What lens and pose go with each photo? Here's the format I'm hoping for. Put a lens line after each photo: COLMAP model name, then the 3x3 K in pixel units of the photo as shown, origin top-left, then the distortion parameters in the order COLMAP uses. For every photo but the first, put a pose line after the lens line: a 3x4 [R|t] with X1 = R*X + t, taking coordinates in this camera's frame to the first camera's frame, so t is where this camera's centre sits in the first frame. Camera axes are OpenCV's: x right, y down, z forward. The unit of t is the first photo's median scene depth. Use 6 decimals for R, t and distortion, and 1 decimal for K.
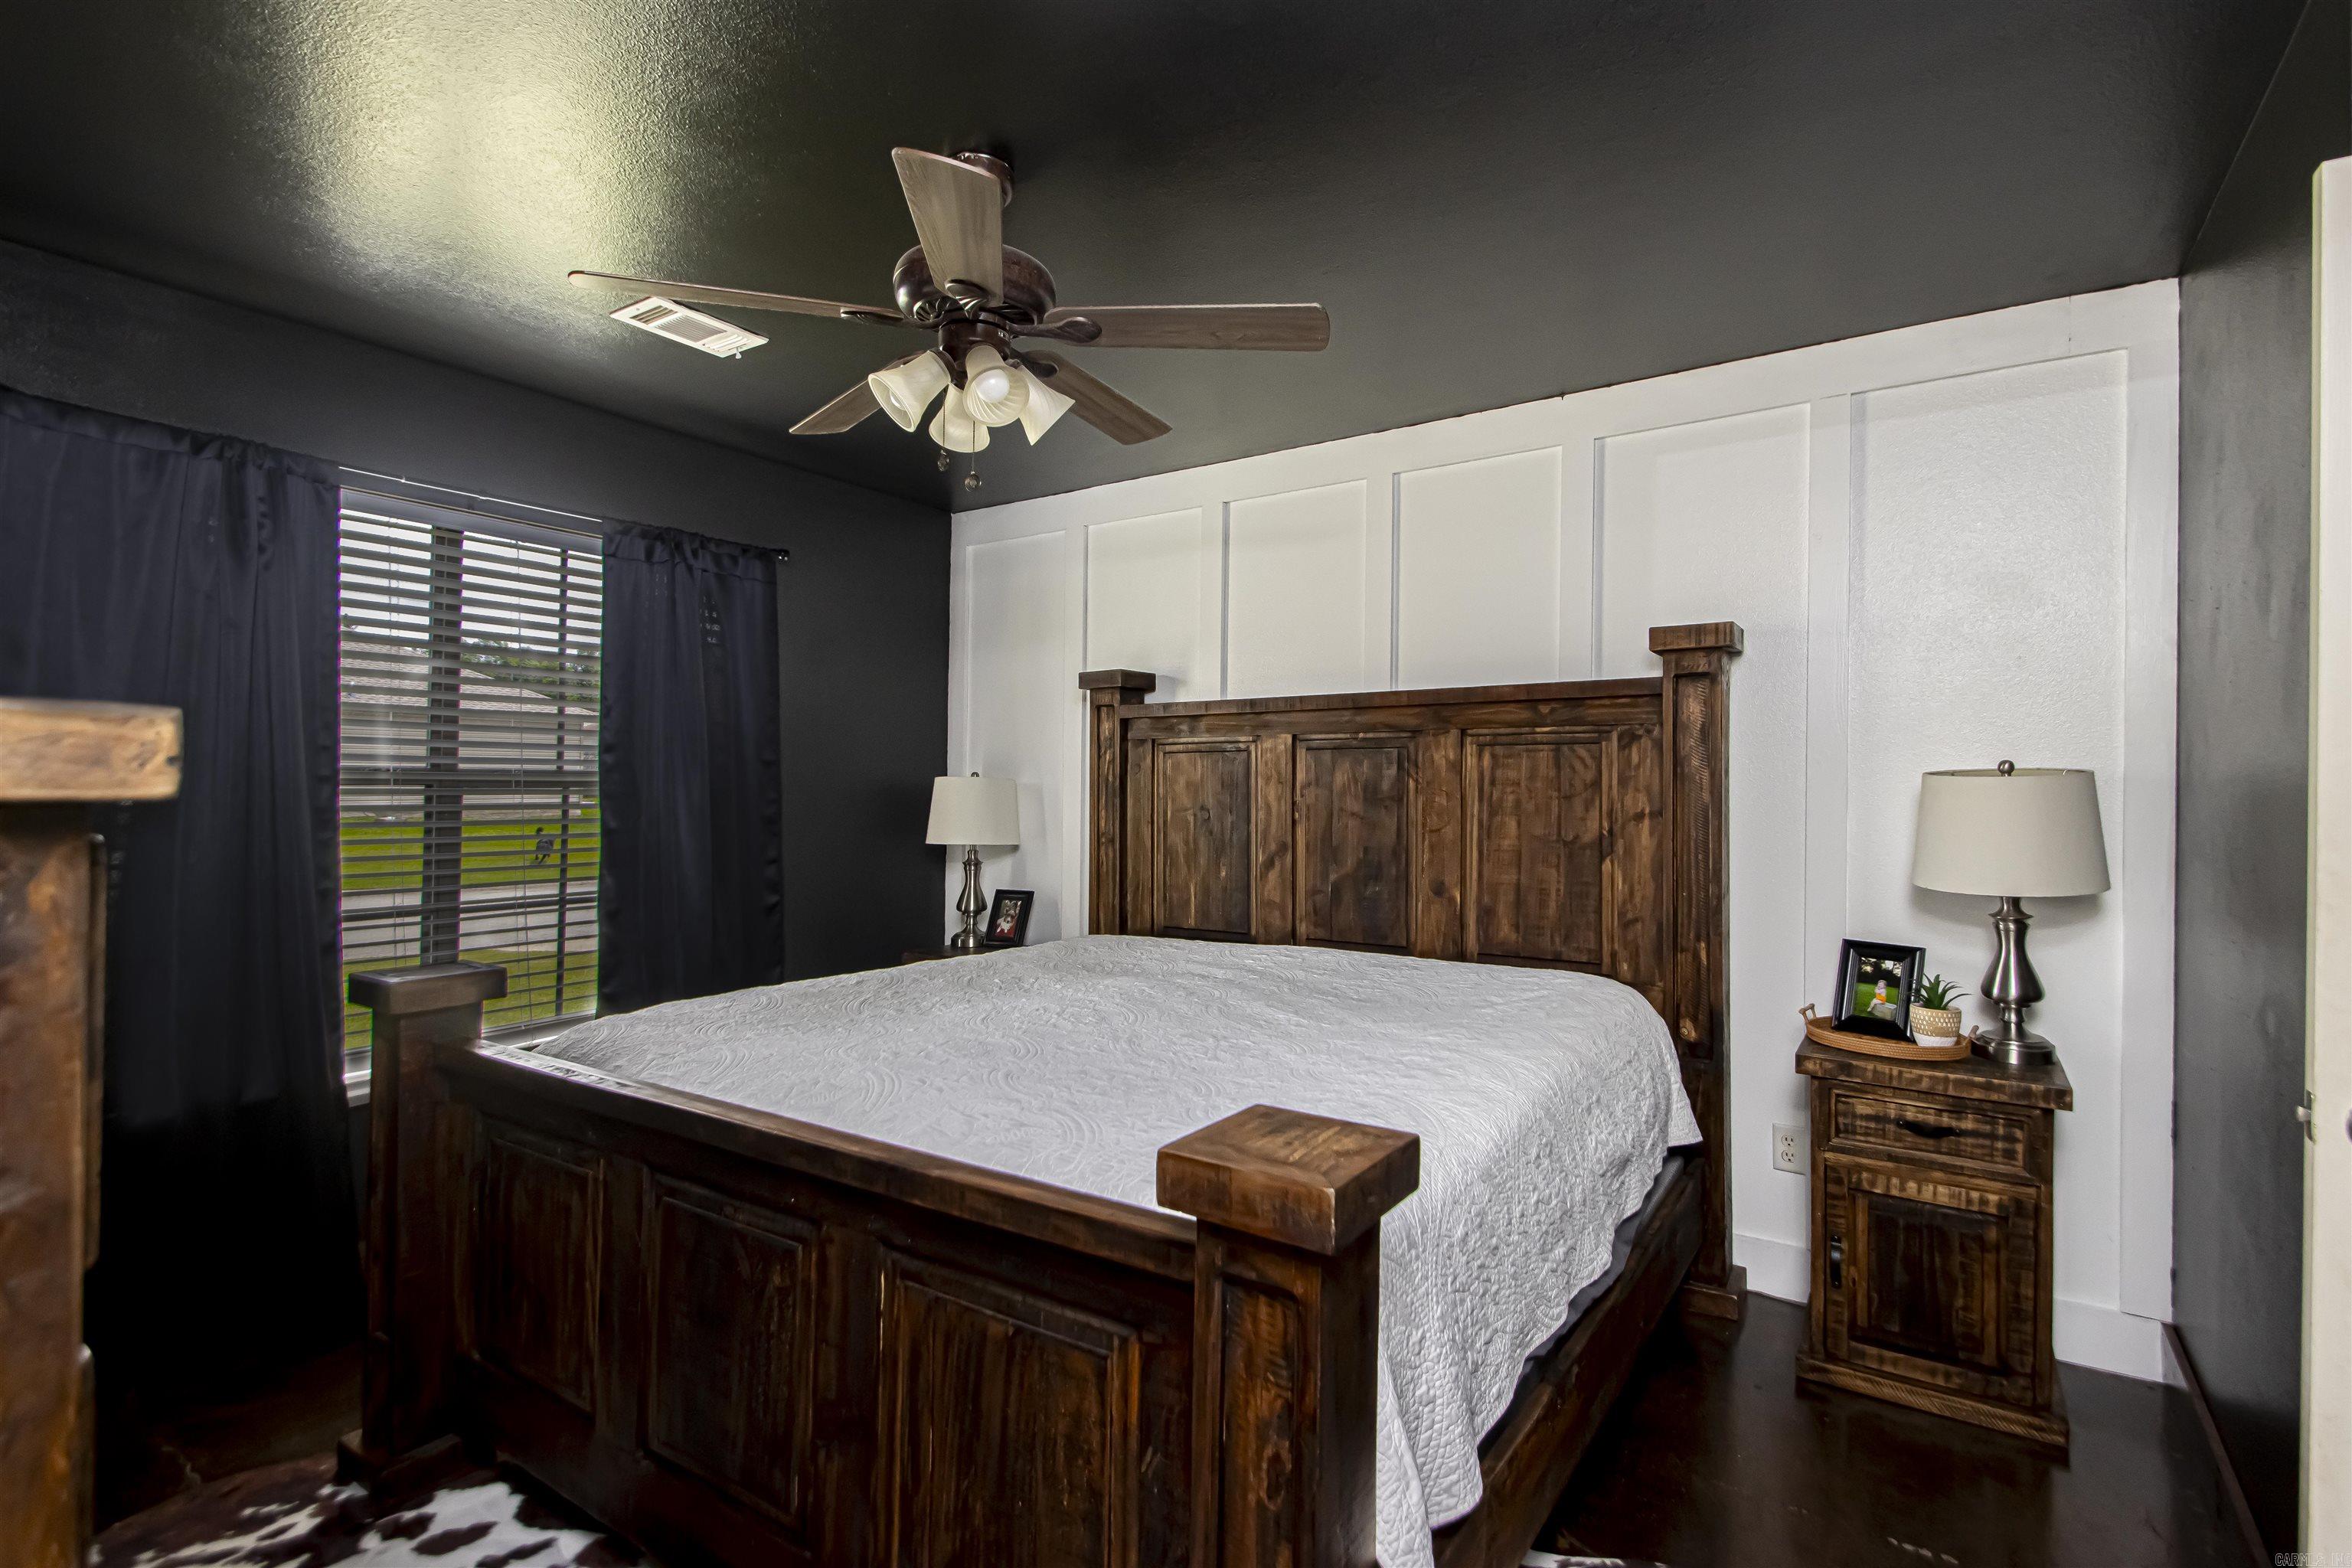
lens RADIAL K [[1105.0, 0, 1170.3], [0, 1105.0, 780.3], [0, 0, 1]] dist [0.012628, -0.014587]
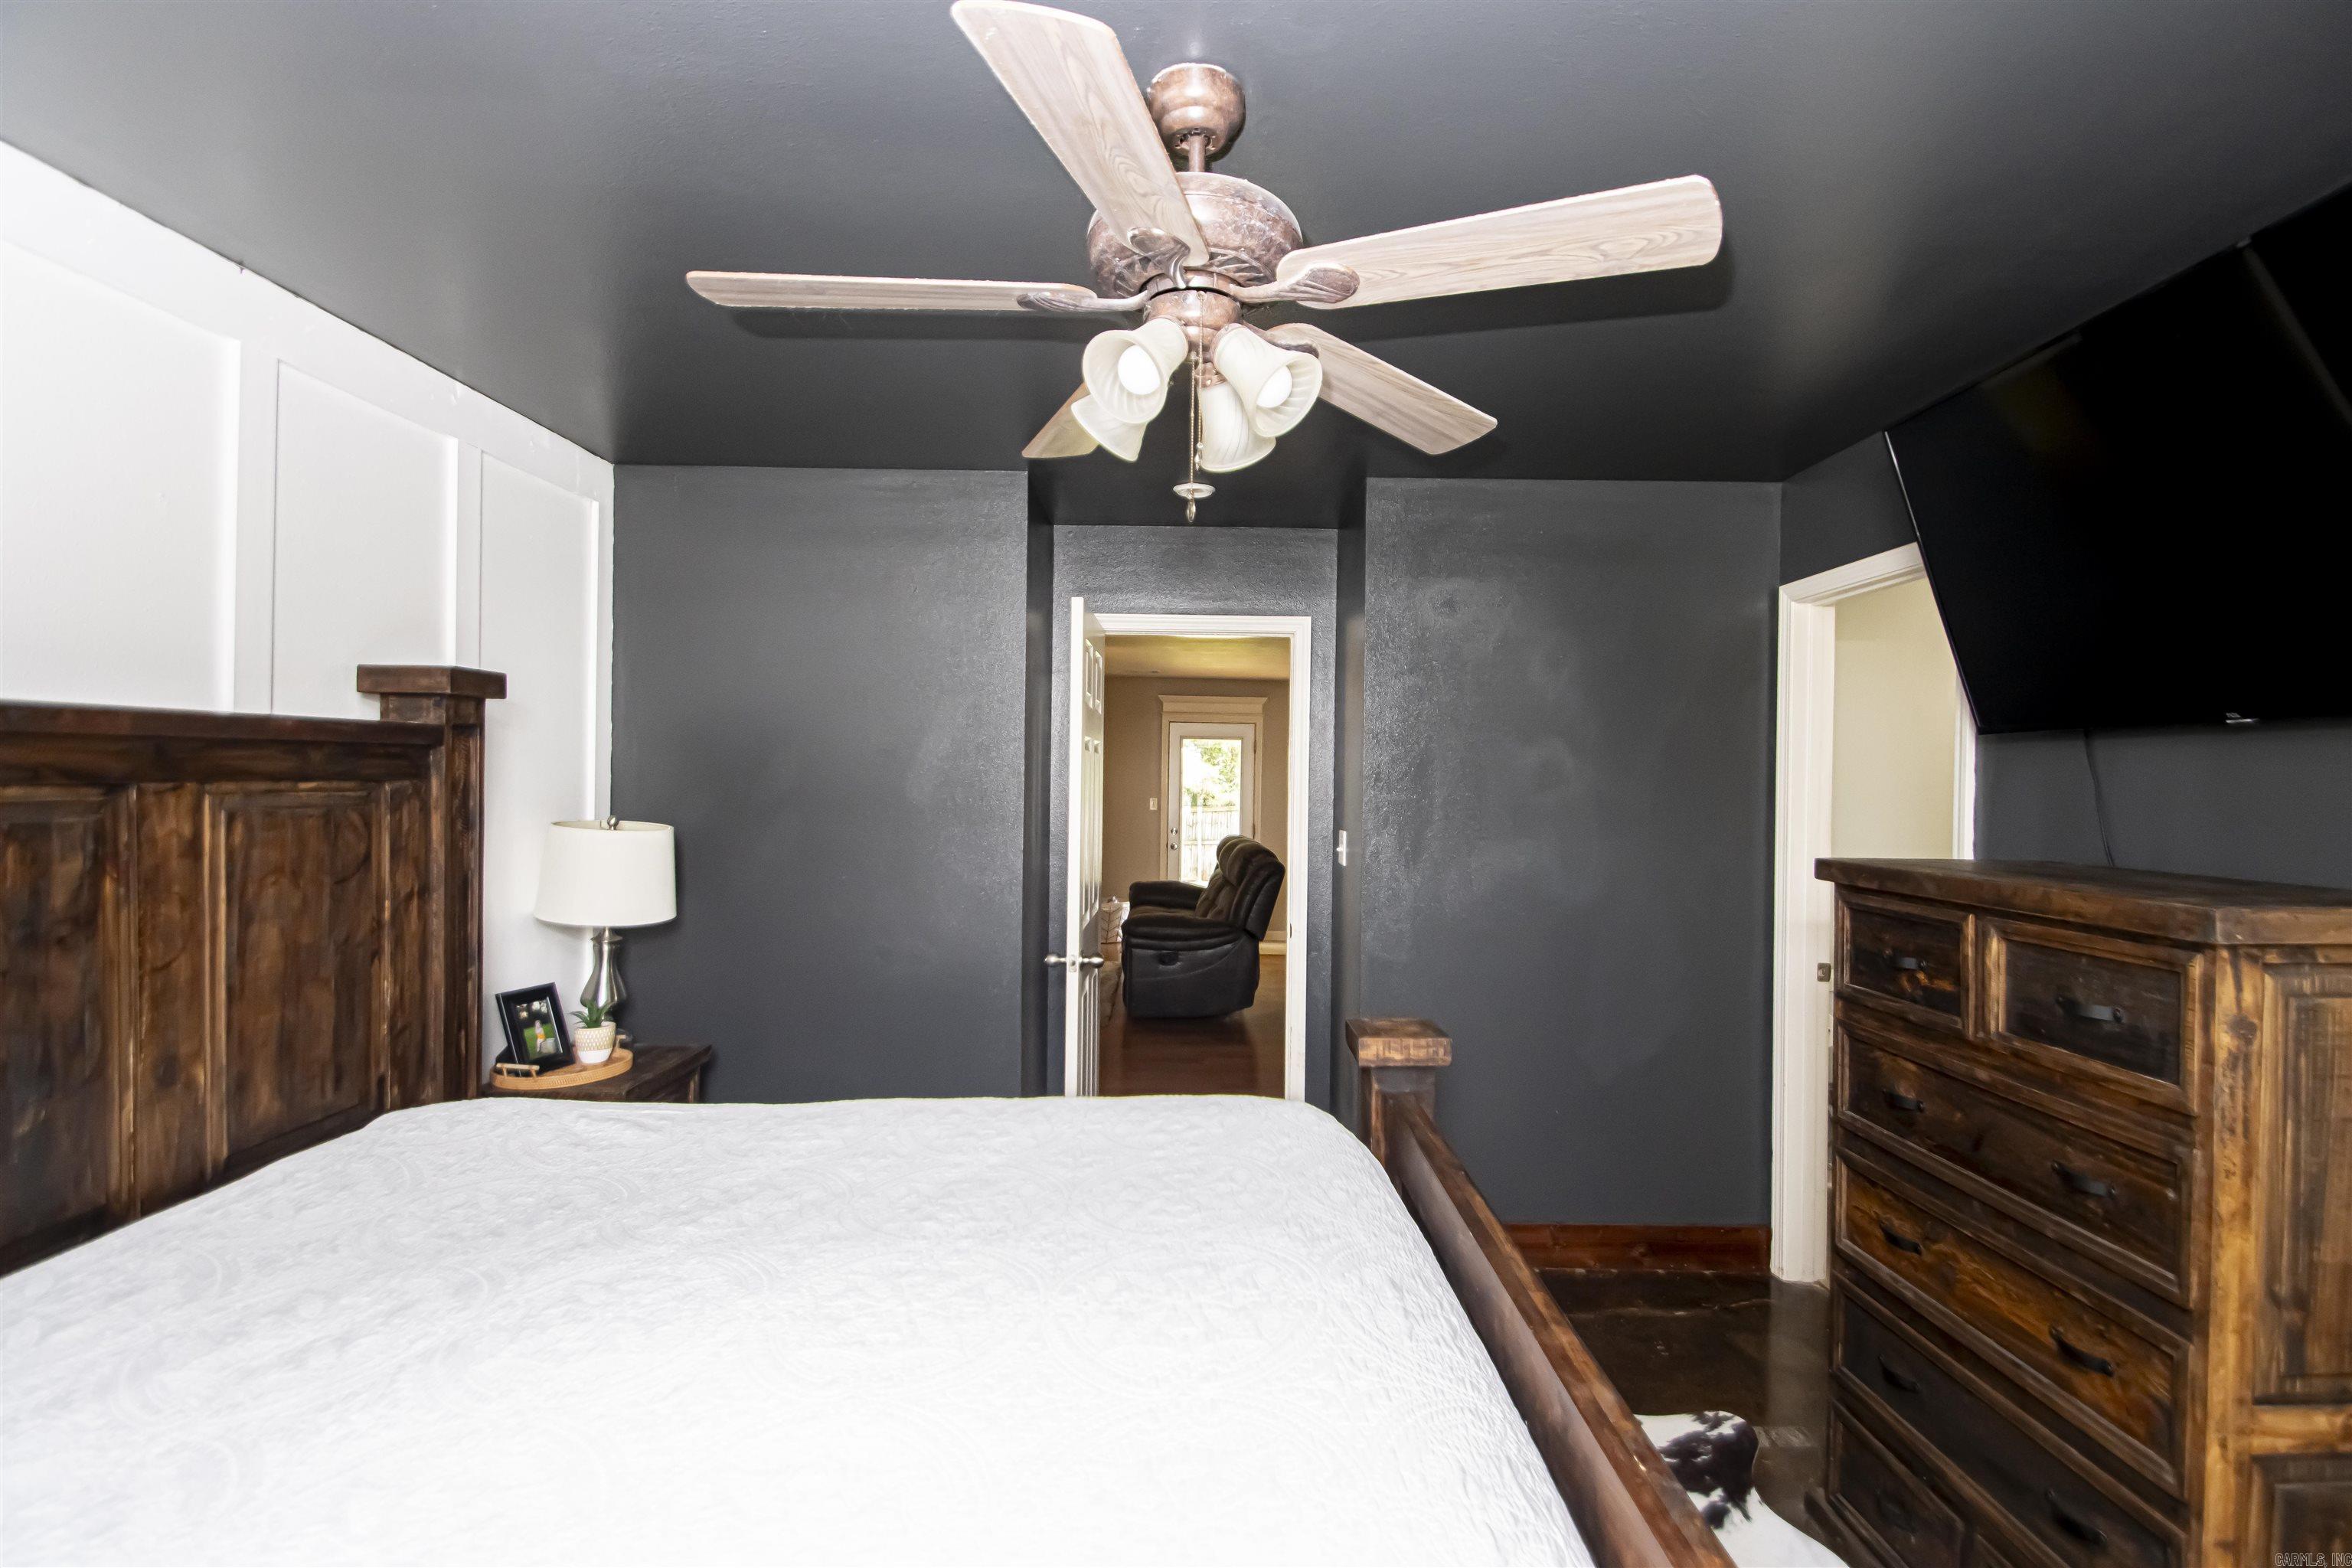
lens RADIAL K [[1105.0, 0, 1178.0], [0, 1105.0, 775.1], [0, 0, 1]] dist [0.012628, -0.014587]
pose [[-0.562614, -0.006561, 0.826694, -0.487061], [-0.008960, 0.999958, 0.001838, -0.054610], [-0.826671, -0.006373, -0.562649, 0.880366]]
